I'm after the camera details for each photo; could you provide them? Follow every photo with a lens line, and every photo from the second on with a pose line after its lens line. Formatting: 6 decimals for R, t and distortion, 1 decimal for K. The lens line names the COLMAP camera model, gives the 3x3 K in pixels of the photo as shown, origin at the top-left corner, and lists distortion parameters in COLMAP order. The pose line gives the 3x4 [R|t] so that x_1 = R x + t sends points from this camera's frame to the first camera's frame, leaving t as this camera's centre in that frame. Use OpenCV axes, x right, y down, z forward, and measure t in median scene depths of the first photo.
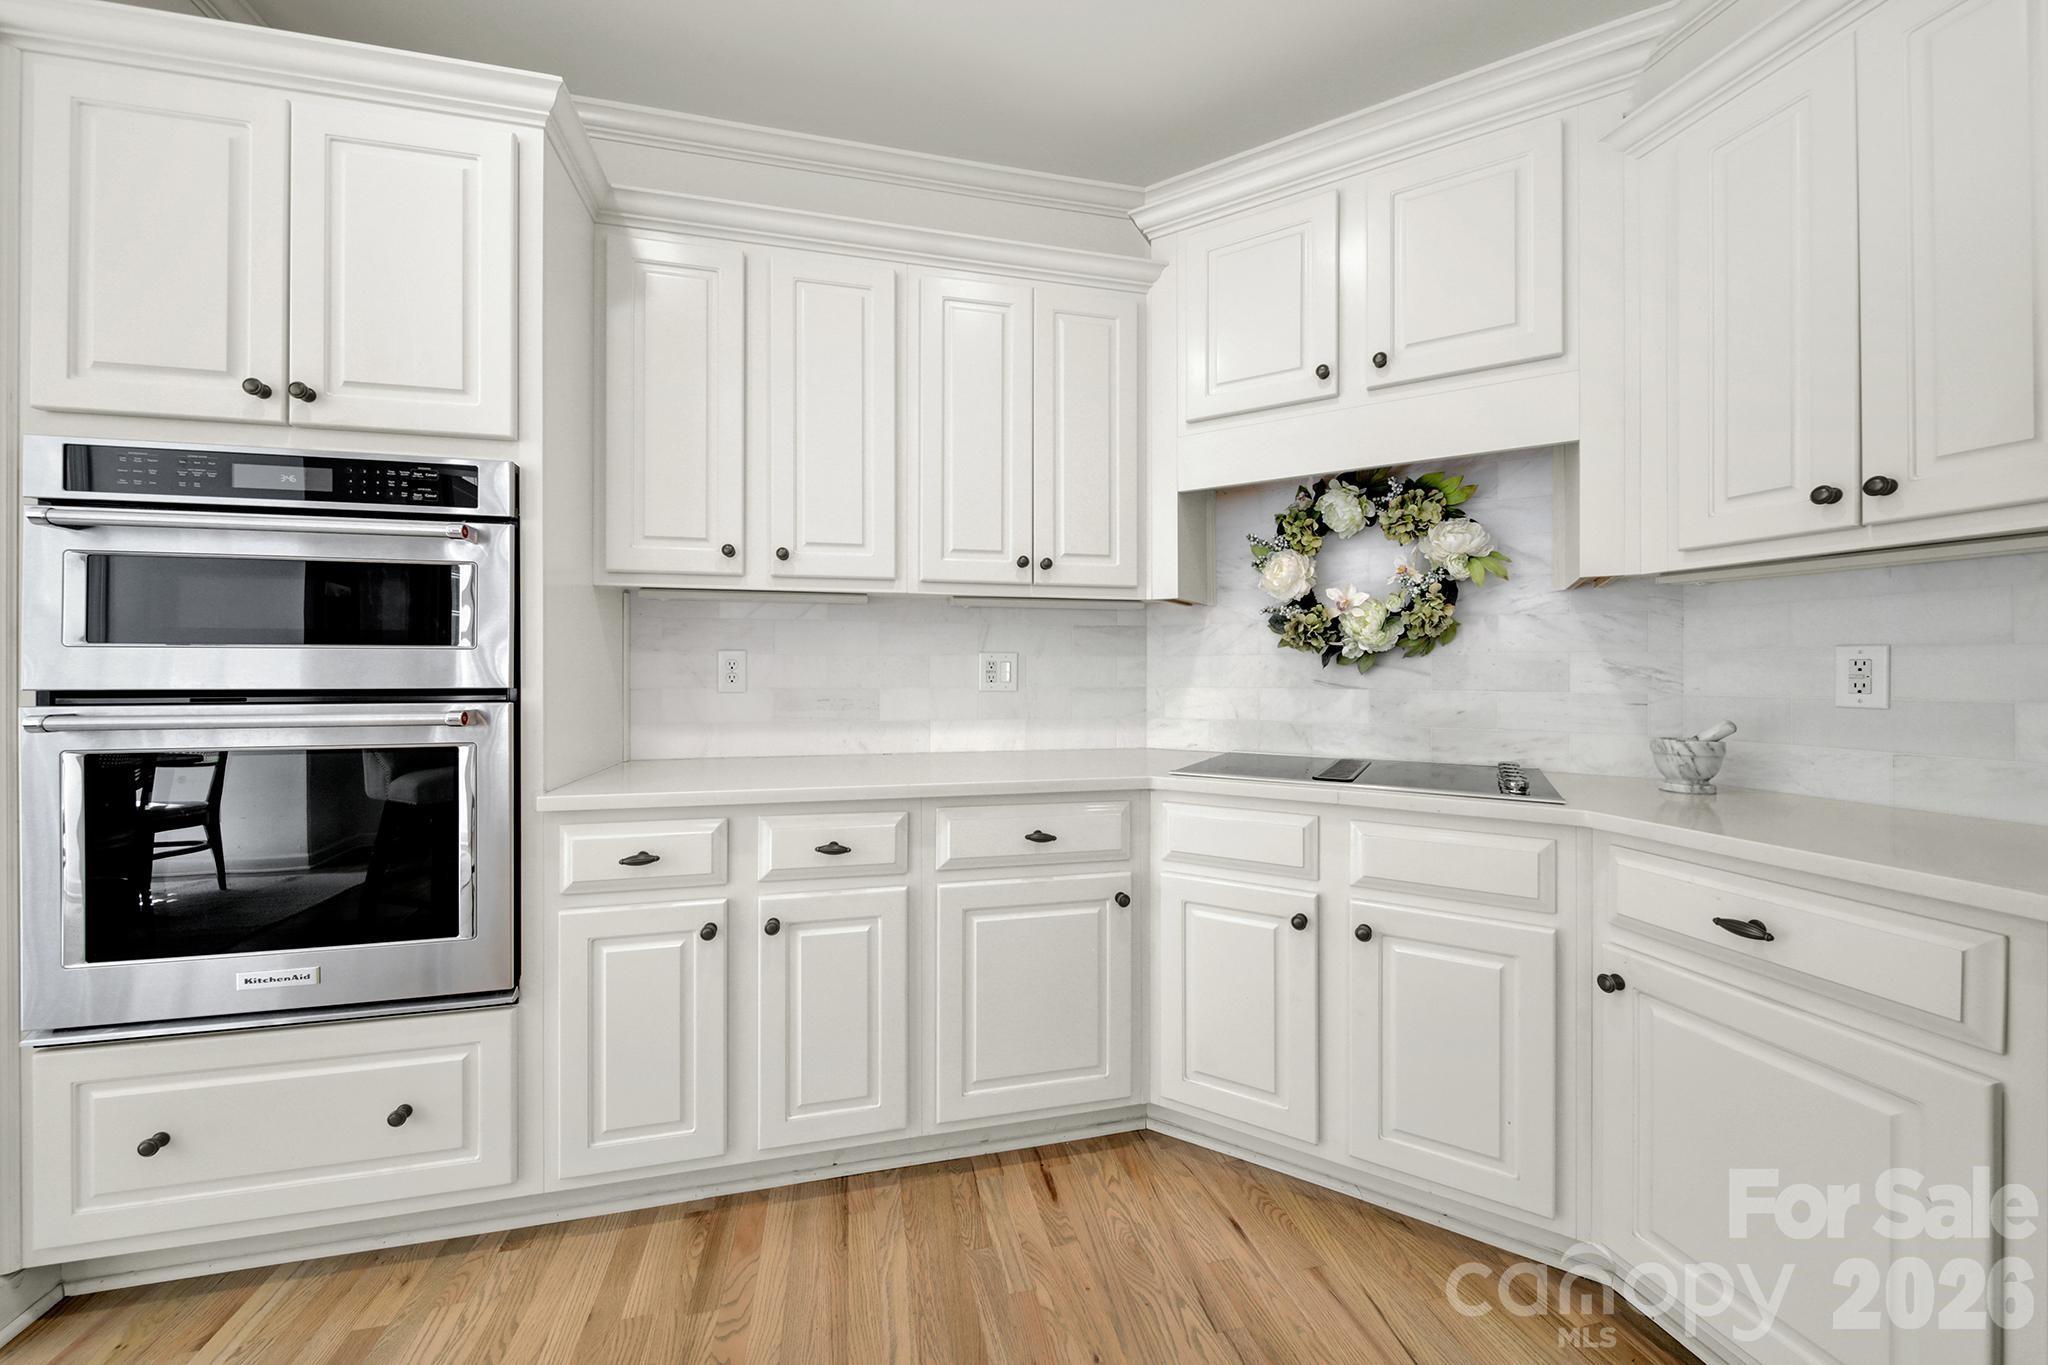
lens RADIAL K [[741.7, 0, 1018.0], [0, 741.7, 672.8], [0, 0, 1]] dist [0.000404, -0.002462]
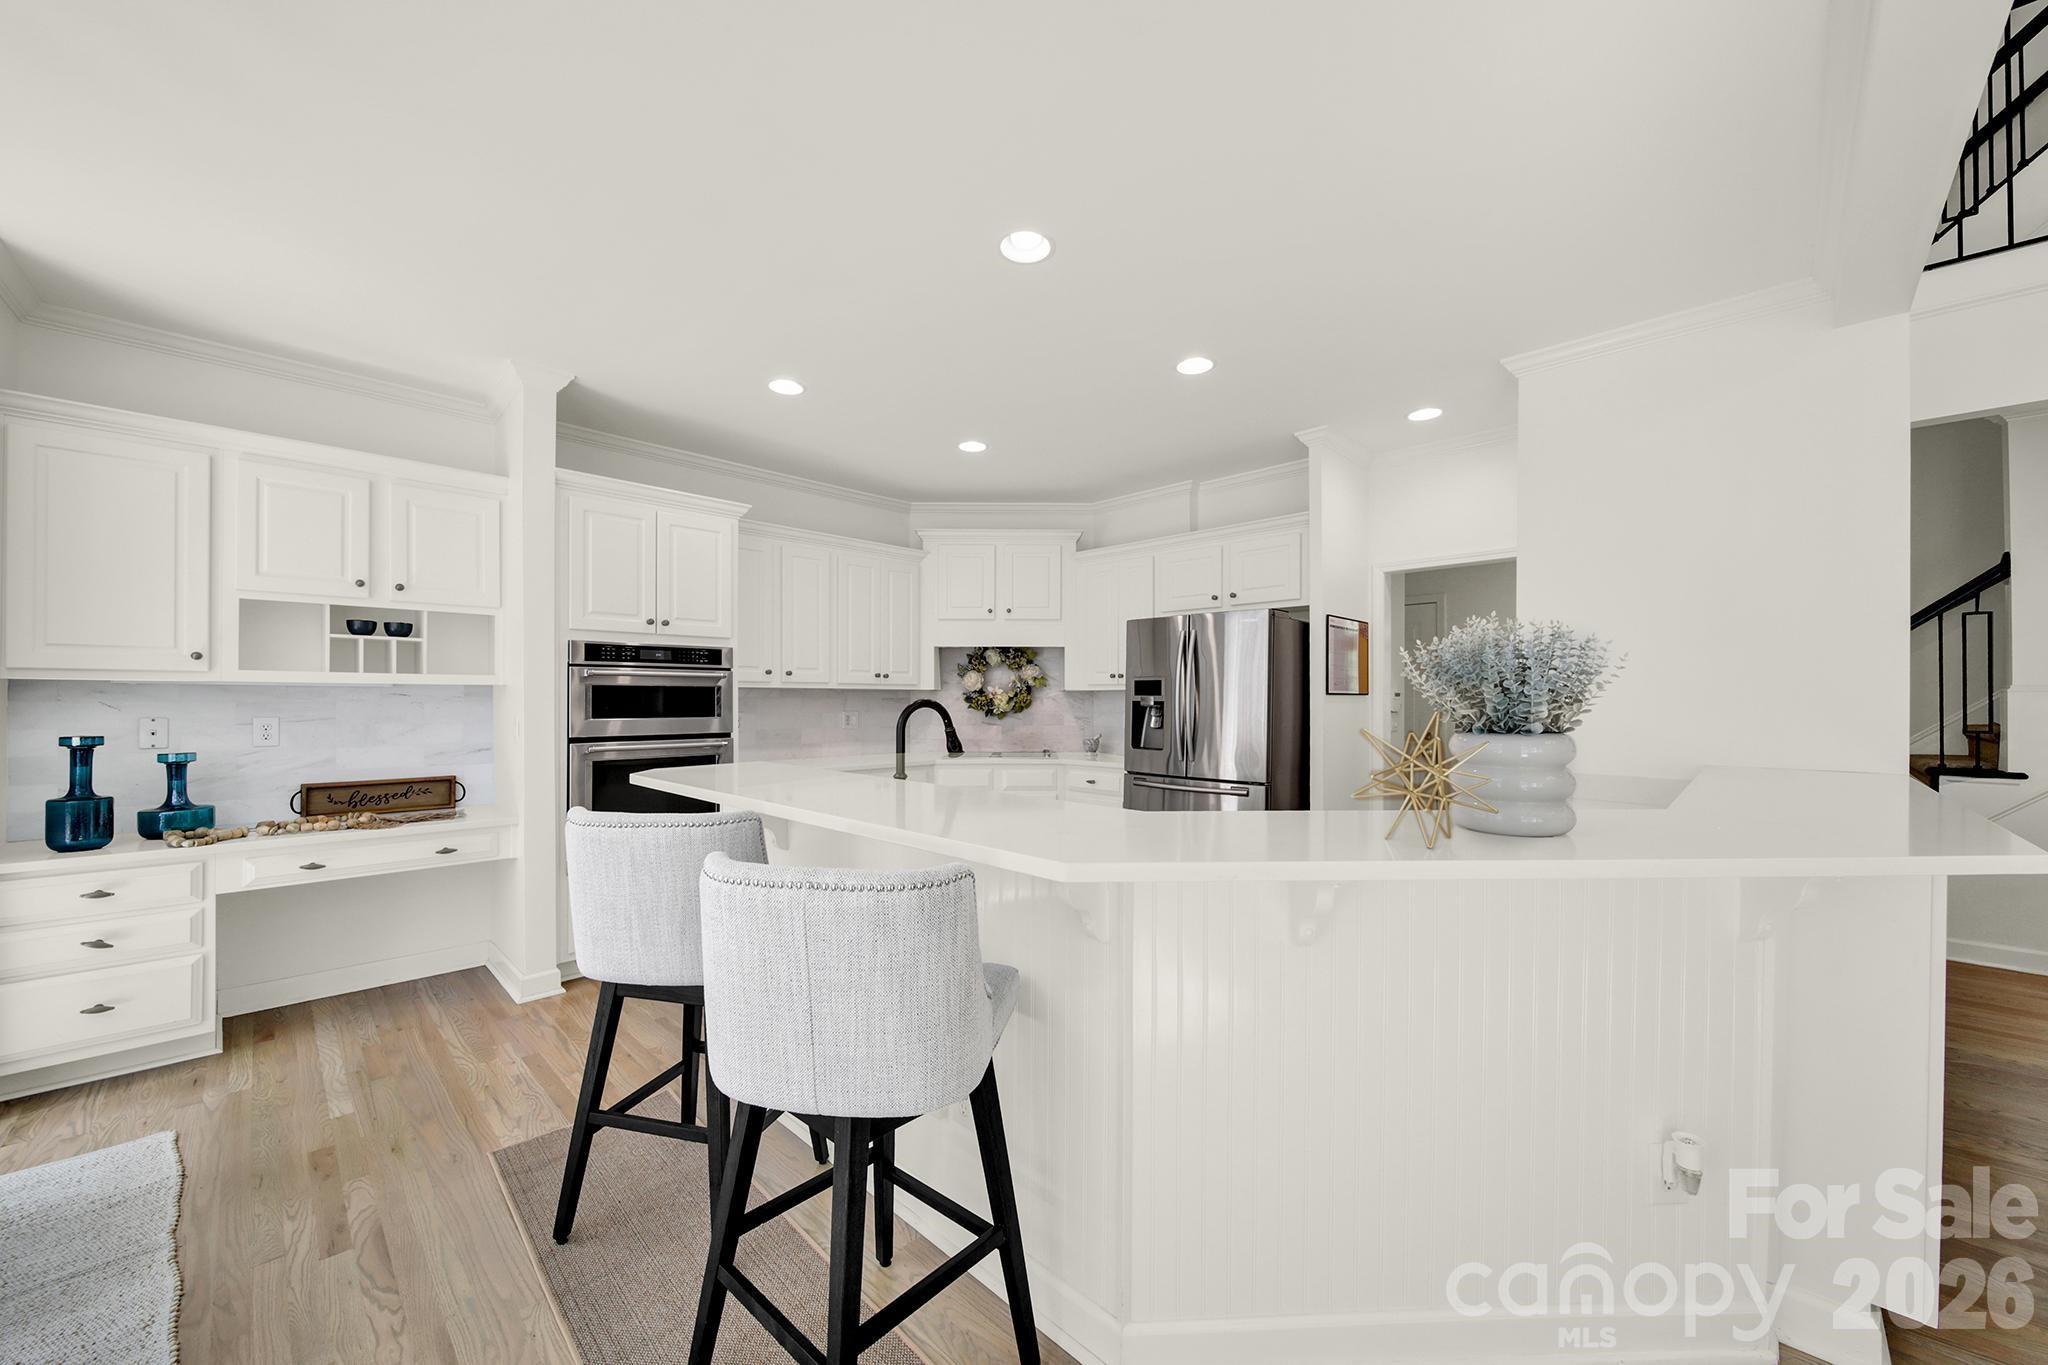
lens RADIAL K [[760.1, 0, 1029.8], [0, 760.1, 700.1], [0, 0, 1]] dist [-0.000191, -0.000253]
pose [[0.850654, 0.001014, 0.525725, -0.902470], [-0.001312, 0.999999, 0.000194, -0.072687], [-0.525724, -0.000855, 0.850655, -1.409268]]
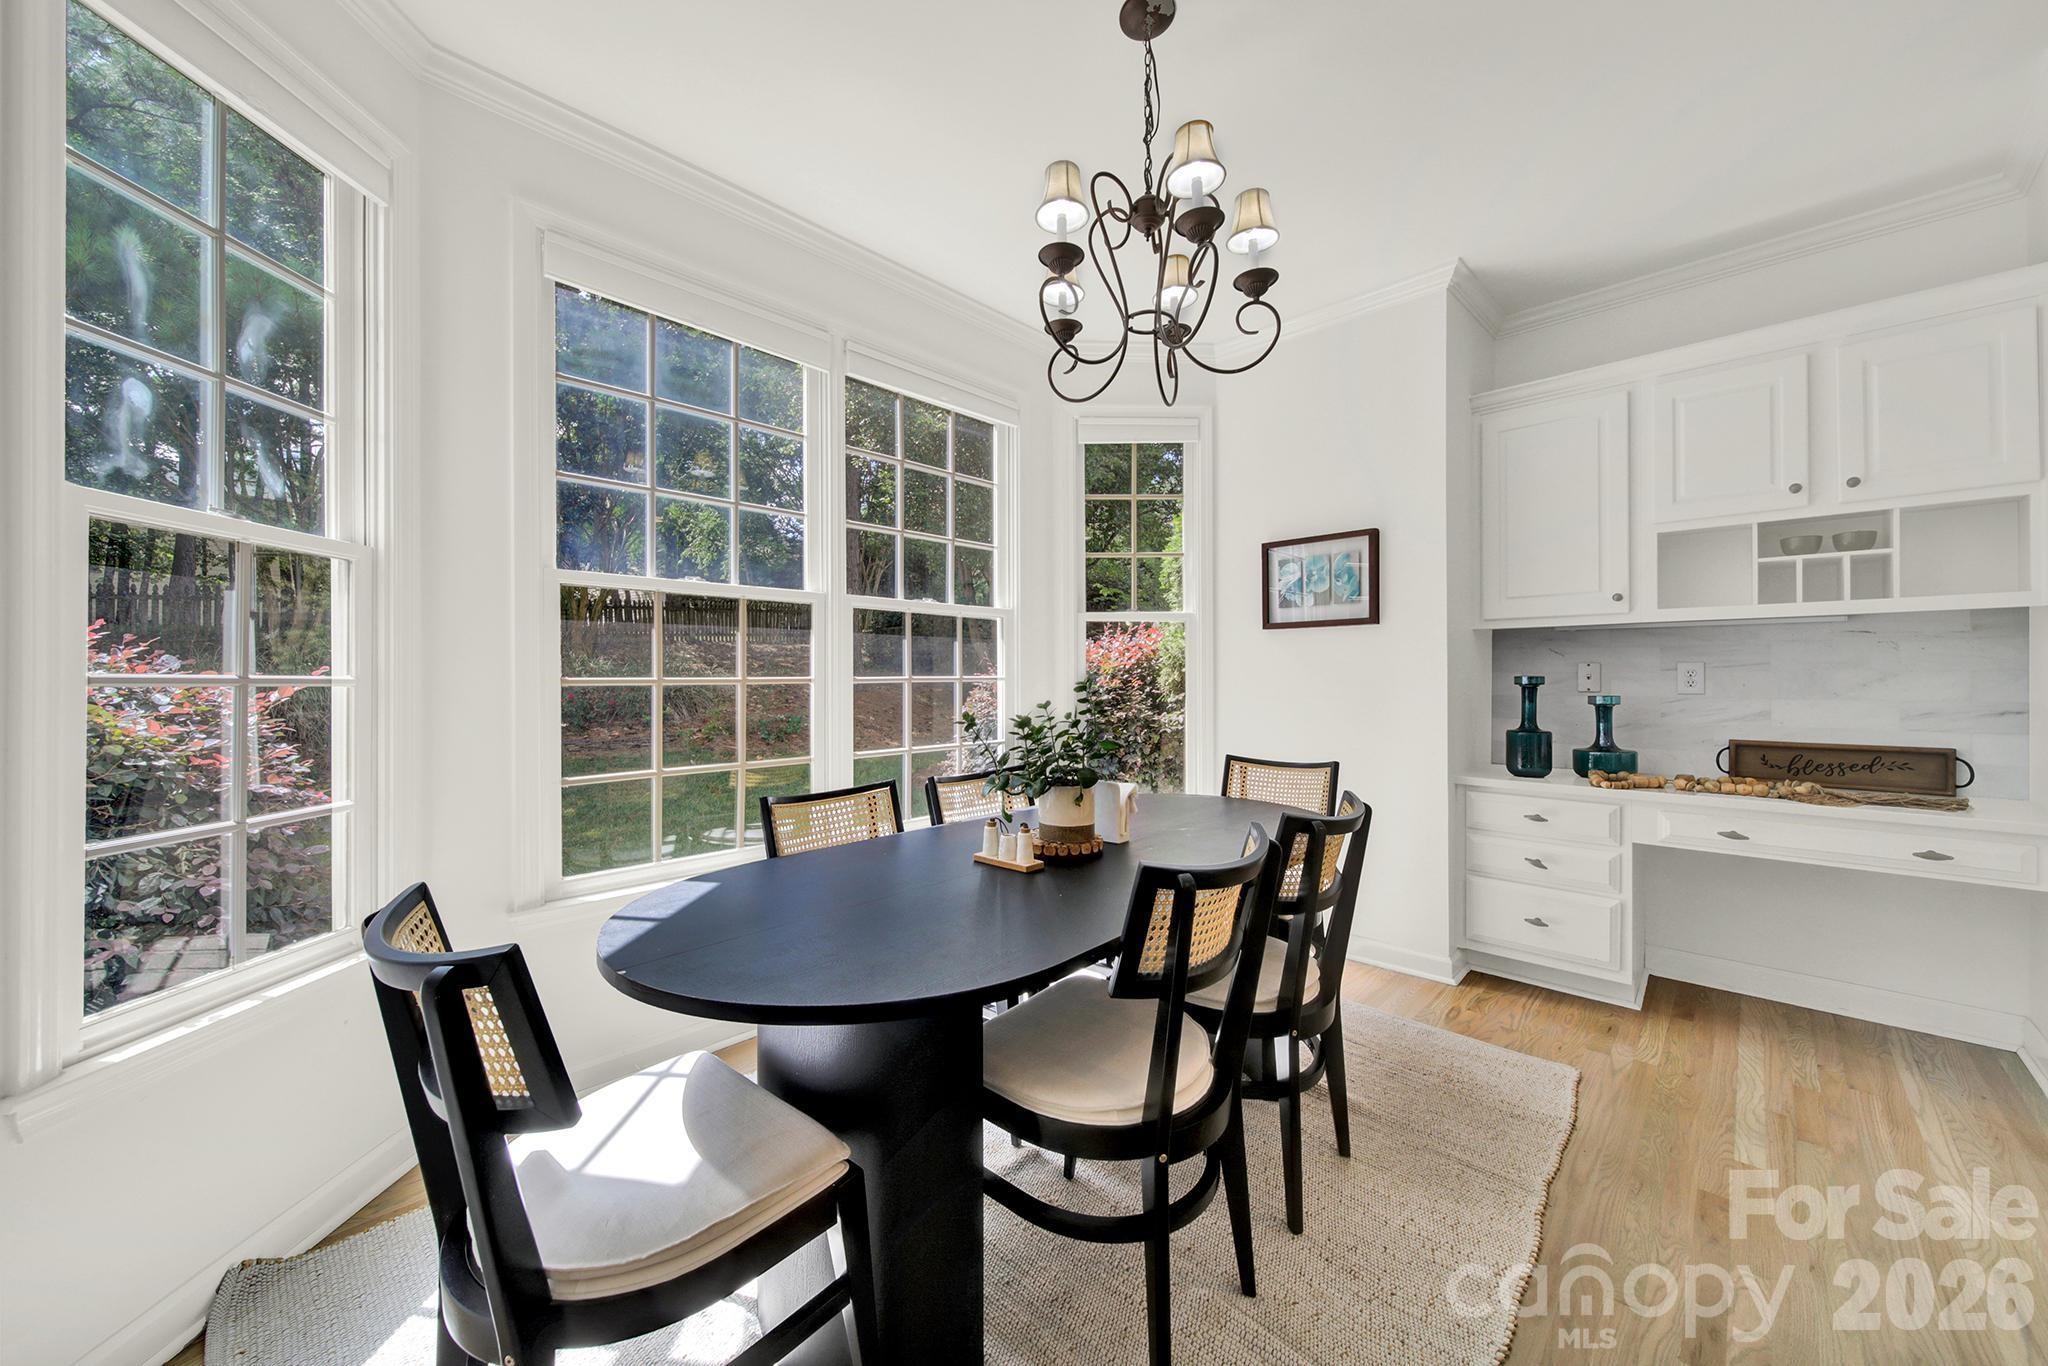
lens RADIAL K [[741.7, 0, 1018.0], [0, 741.7, 673.3], [0, 0, 1]] dist [0.000404, -0.002462]
pose [[0.524158, -0.005202, -0.851605, -0.896006], [0.001337, 0.999985, -0.005286, -0.009925], [0.851620, 0.001632, 0.524157, -1.061846]]
